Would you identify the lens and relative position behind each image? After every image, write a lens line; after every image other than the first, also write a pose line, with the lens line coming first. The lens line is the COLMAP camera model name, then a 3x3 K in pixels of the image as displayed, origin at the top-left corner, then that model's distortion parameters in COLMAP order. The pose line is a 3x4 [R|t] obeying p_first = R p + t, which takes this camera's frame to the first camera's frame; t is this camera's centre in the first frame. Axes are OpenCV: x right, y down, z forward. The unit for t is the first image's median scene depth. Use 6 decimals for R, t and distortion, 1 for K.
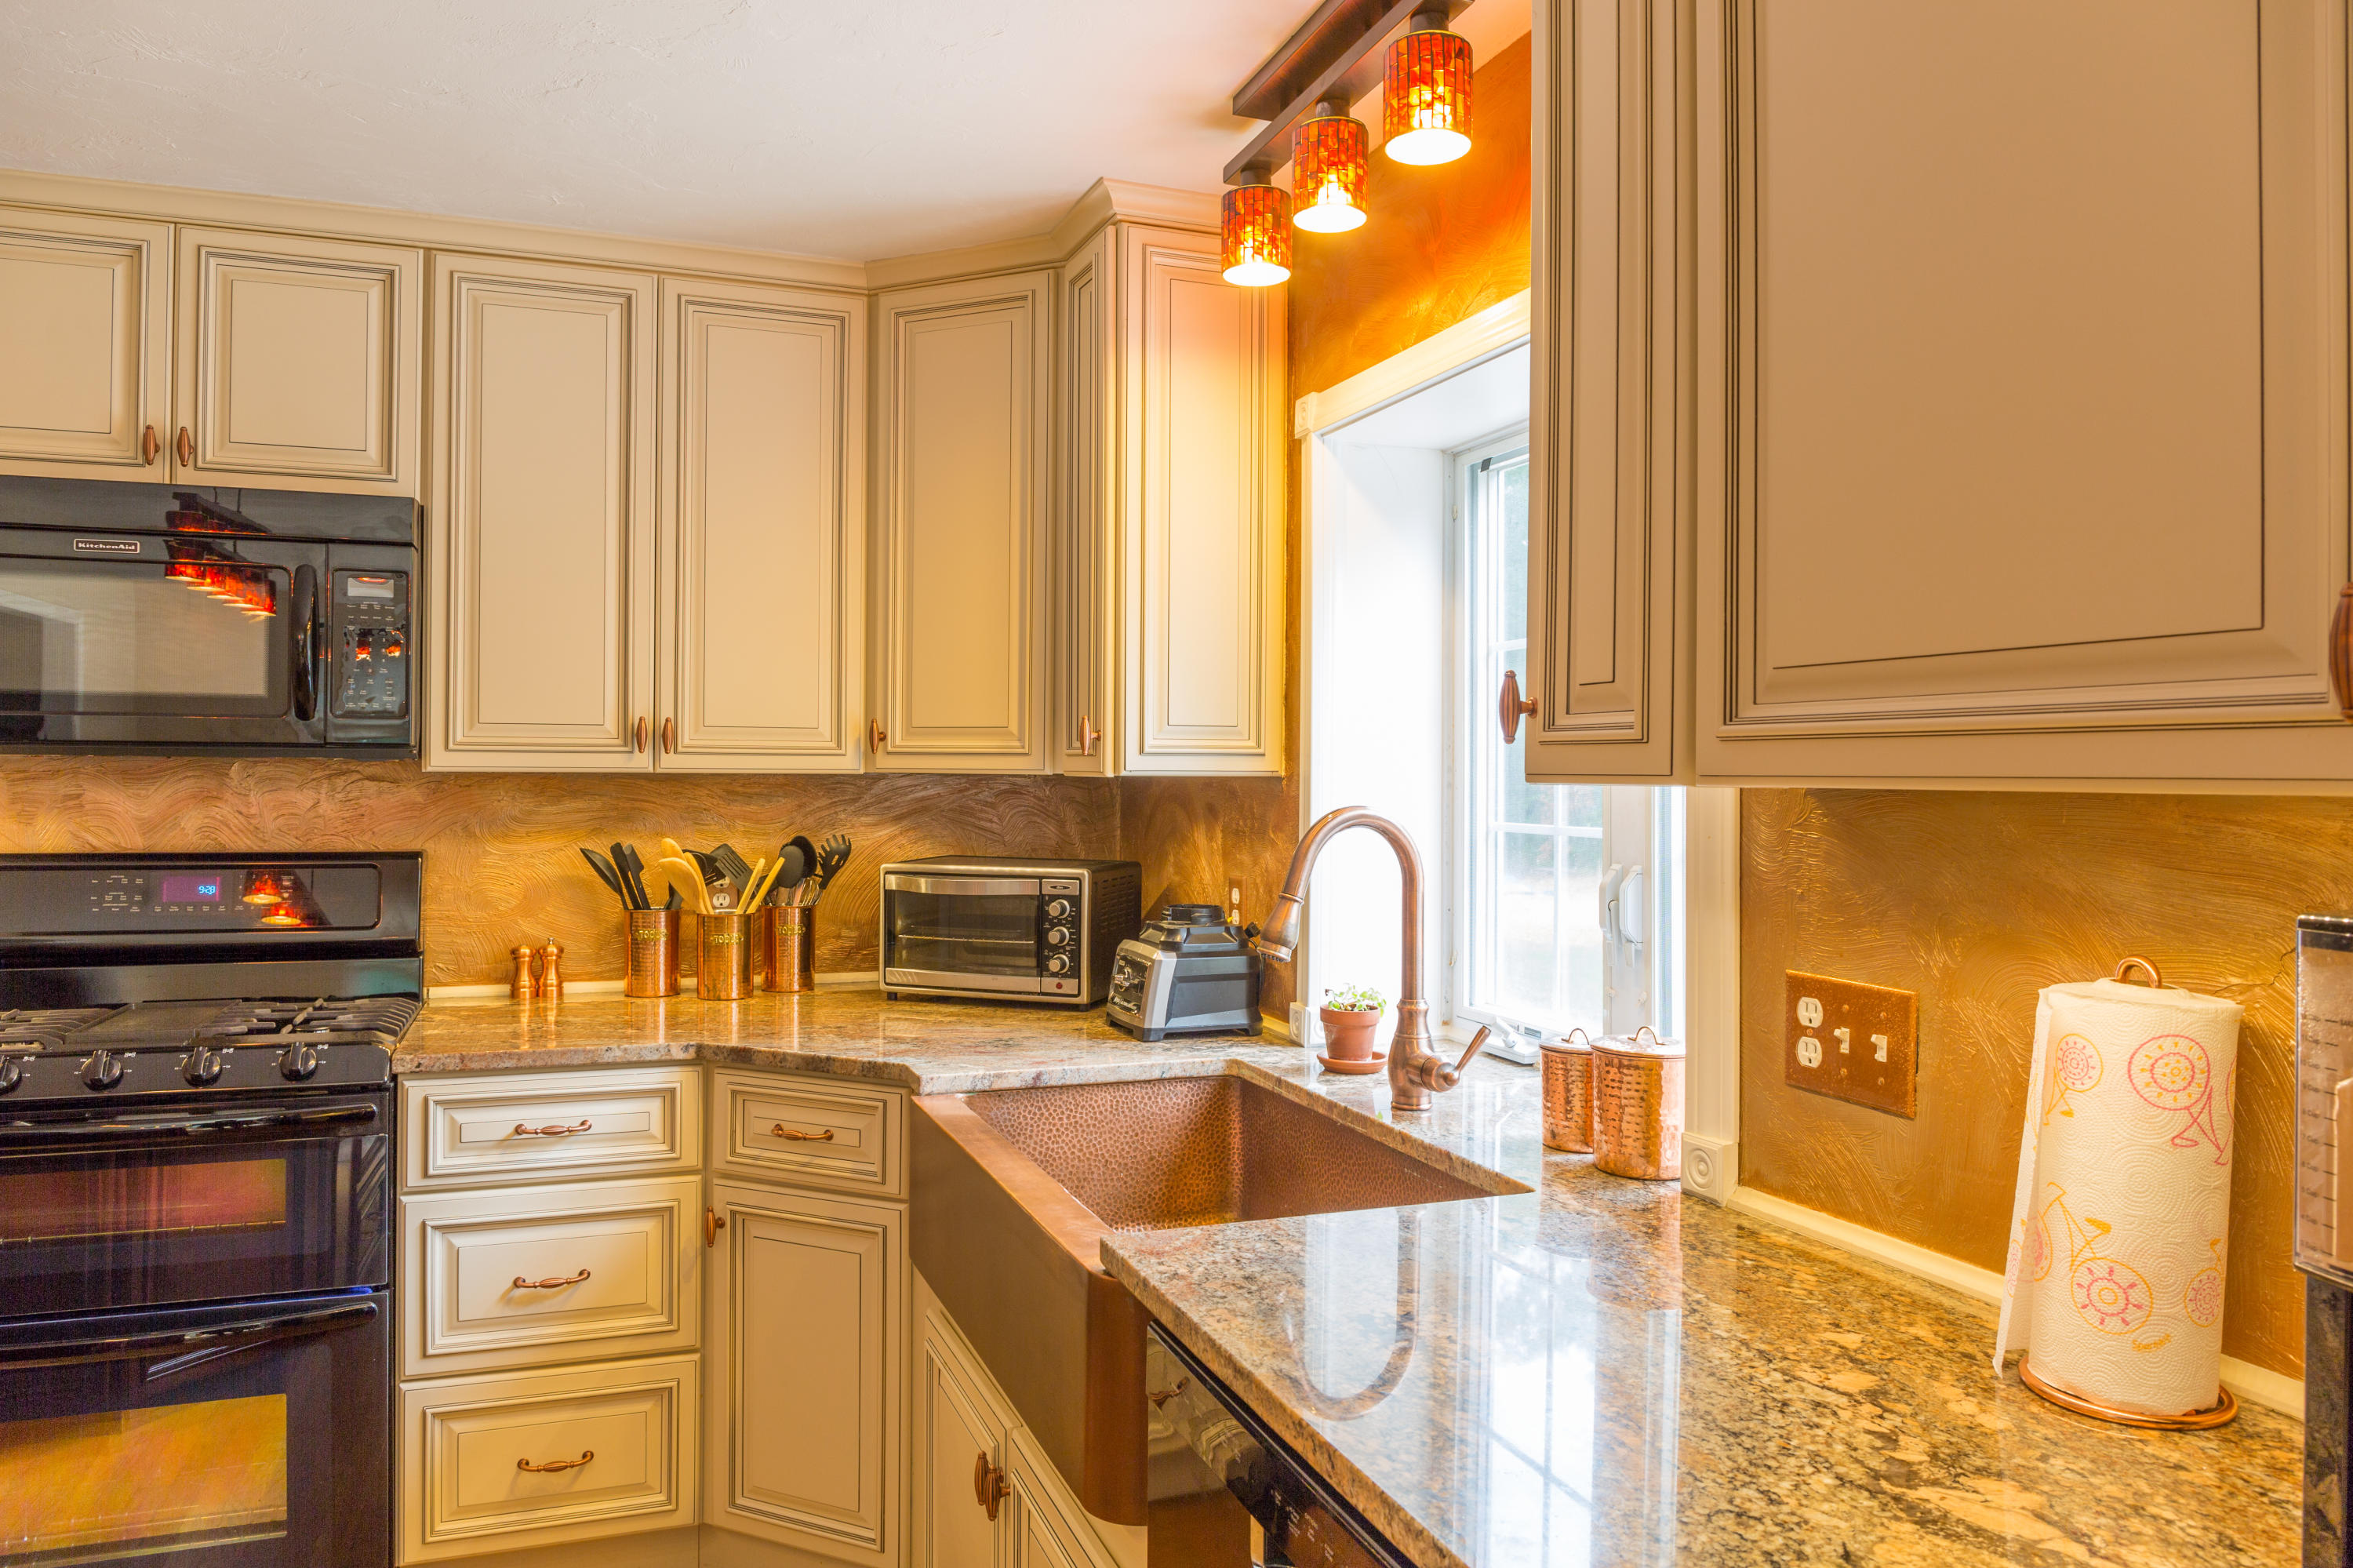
lens RADIAL K [[1550.6, 0, 1151.5], [0, 1550.6, 769.7], [0, 0, 1]] dist [-0.034955, -0.000356]
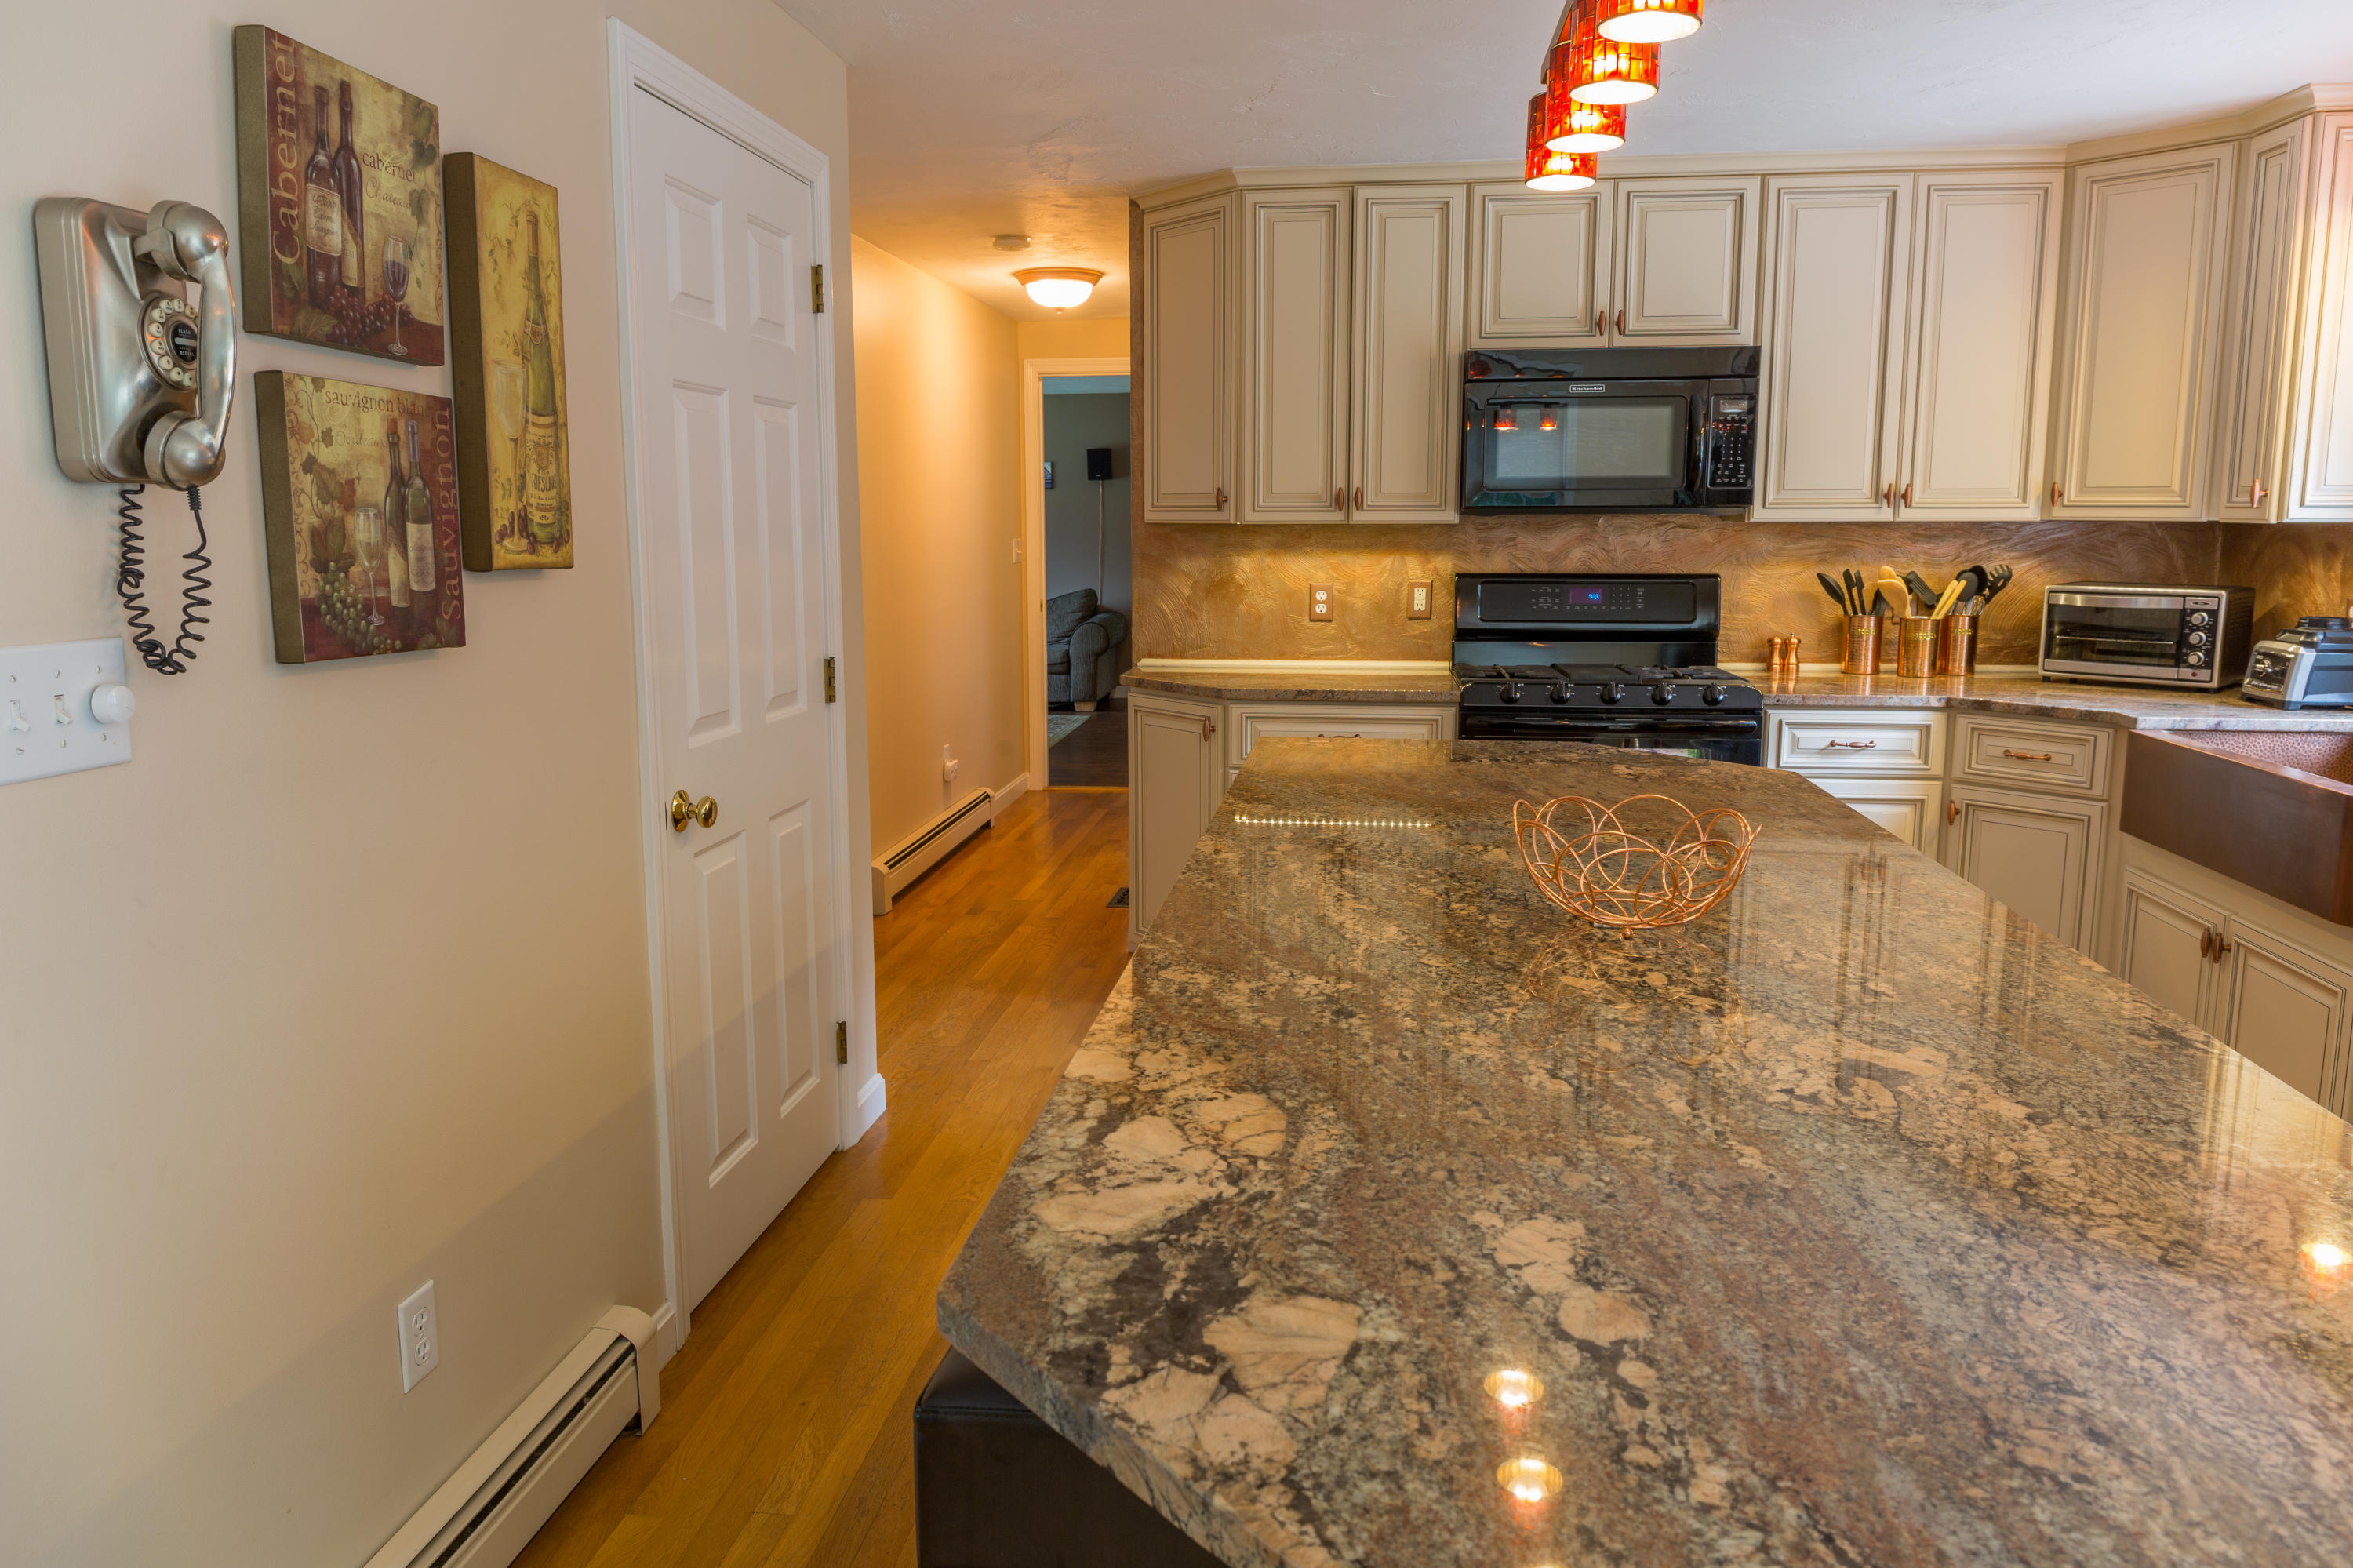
lens RADIAL K [[1550.6, 0, 1151.5], [0, 1550.6, 769.7], [0, 0, 1]] dist [-0.034955, -0.000356]
pose [[0.881649, 0.062562, -0.467741, -0.243414], [0.014485, 0.987119, 0.159333, -0.008117], [0.471683, -0.147252, 0.869386, -0.658243]]
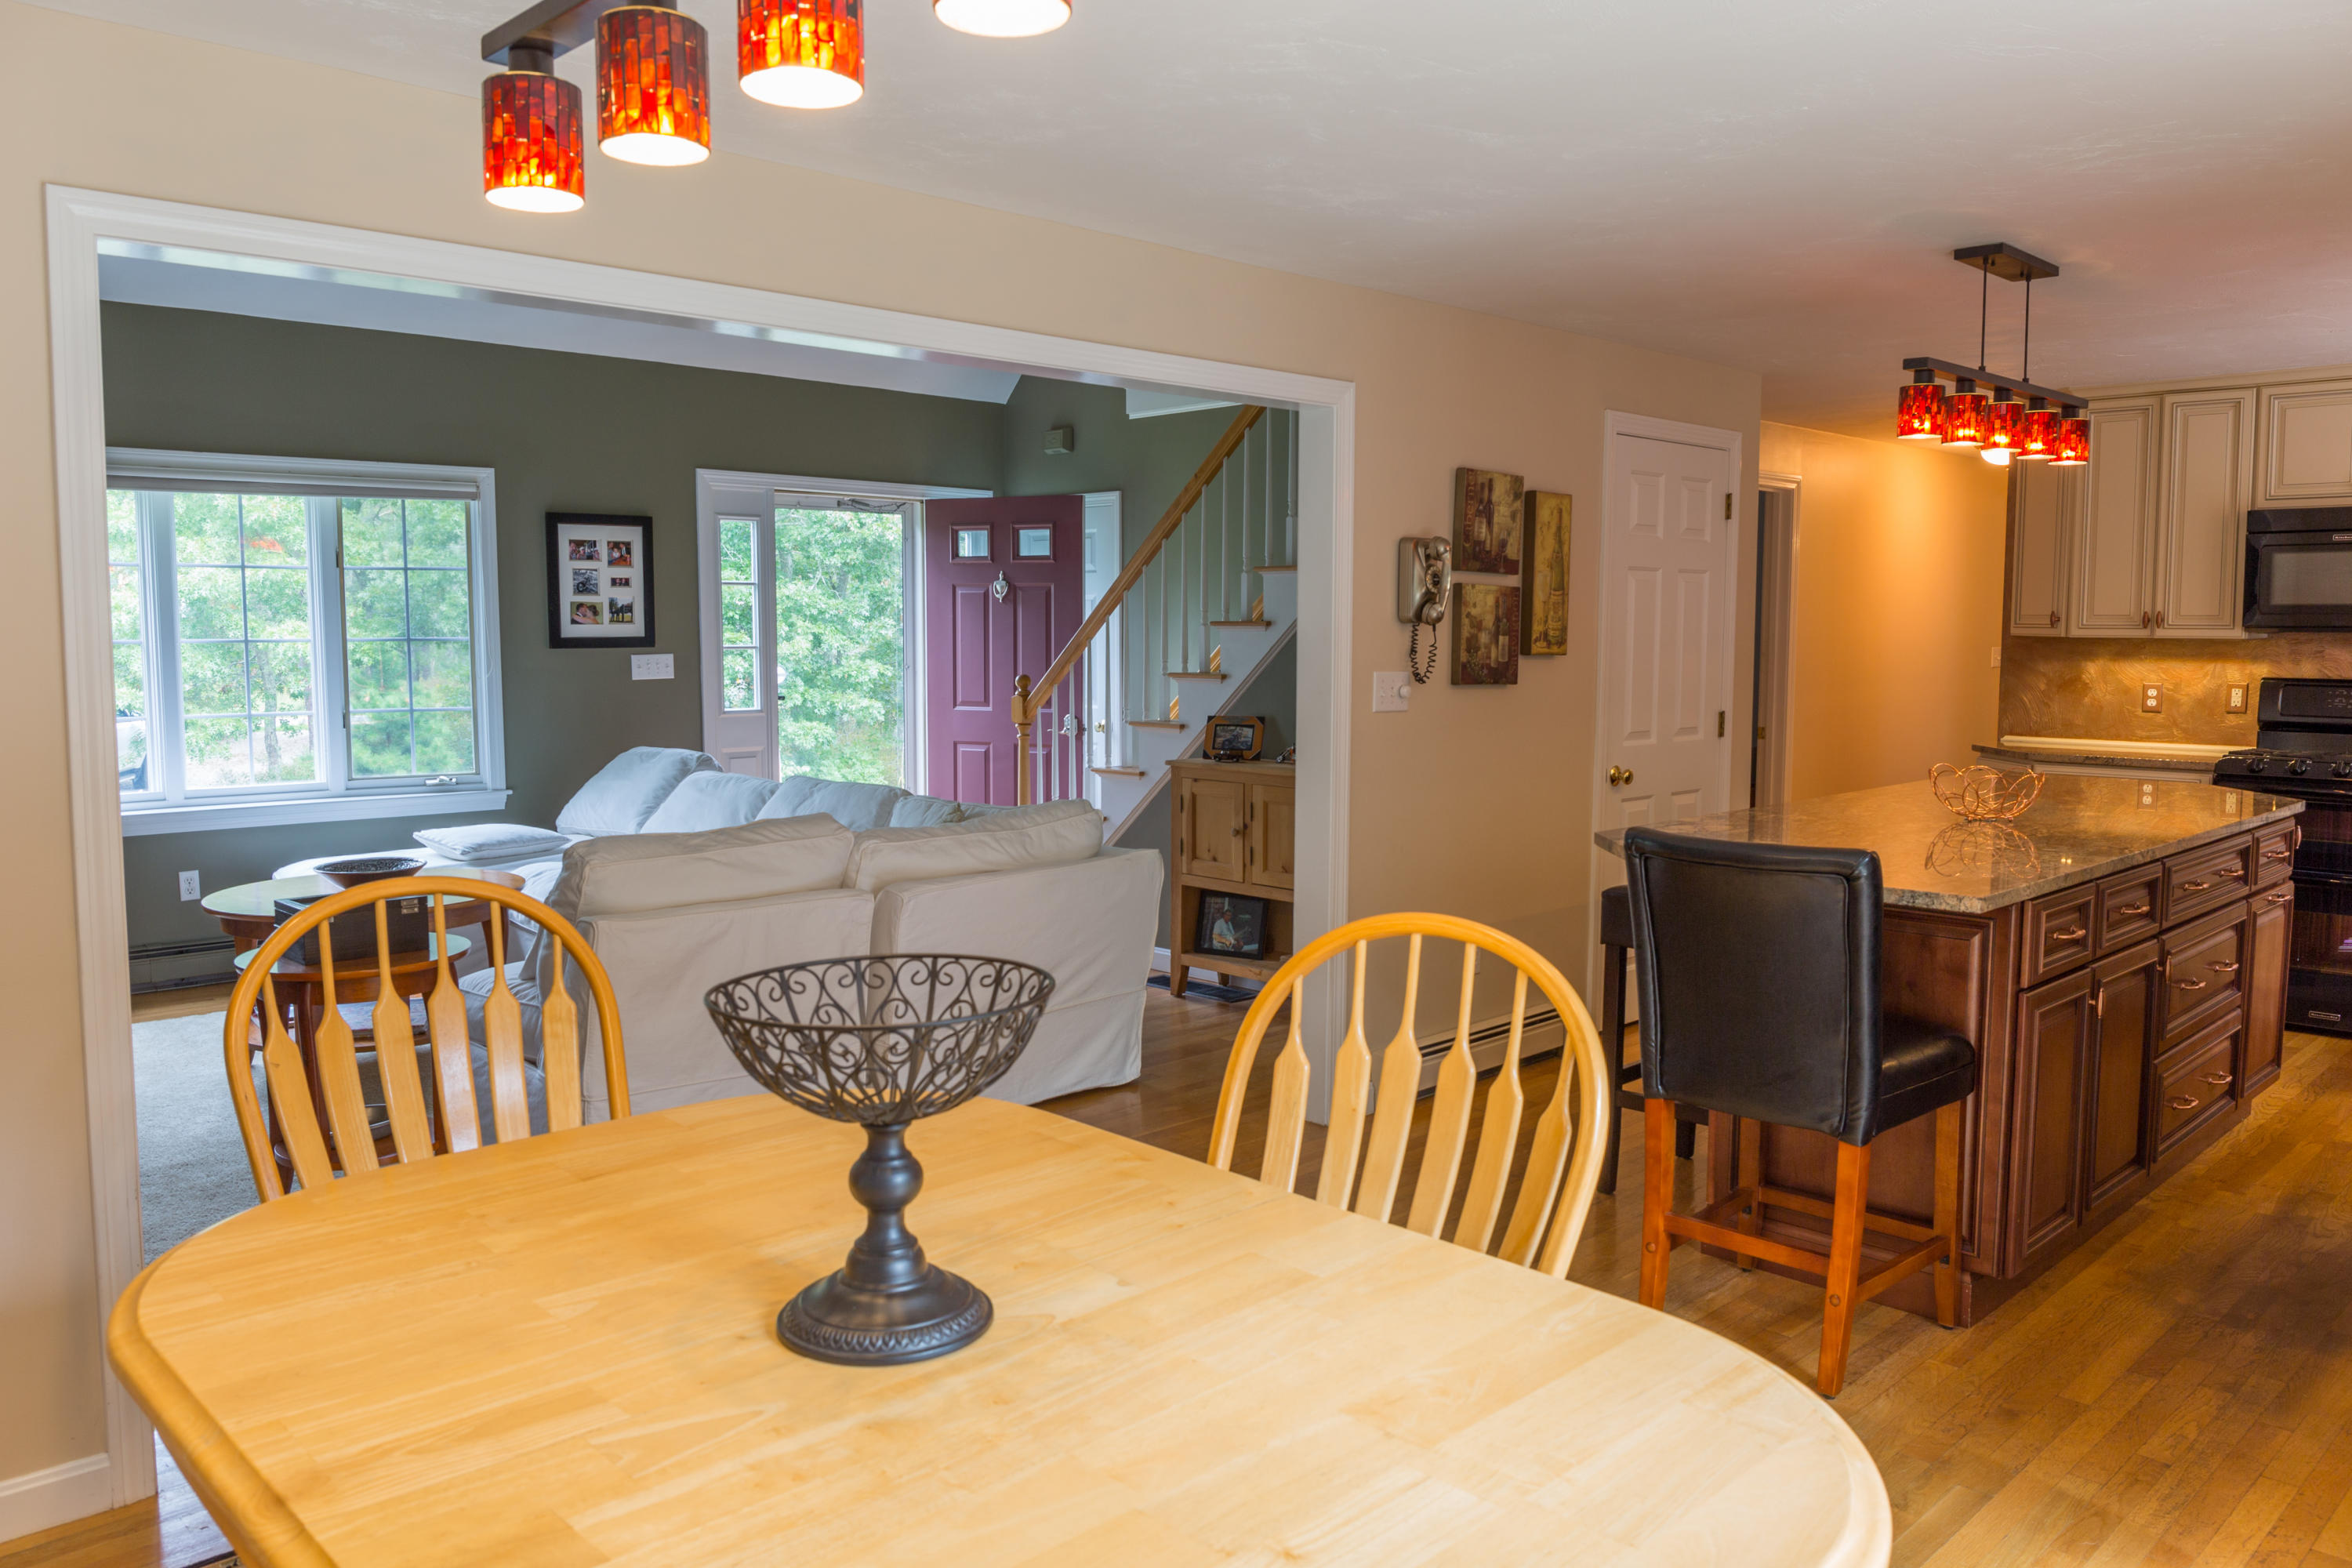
lens RADIAL K [[1549.9, 0, 1151.1], [0, 1549.9, 769.7], [0, 0, 1]] dist [-0.034955, -0.000356]
pose [[0.384803, 0.075408, -0.919913, 0.570029], [0.009871, 0.996264, 0.085796, -0.014565], [0.922946, -0.042095, 0.382621, -1.218891]]
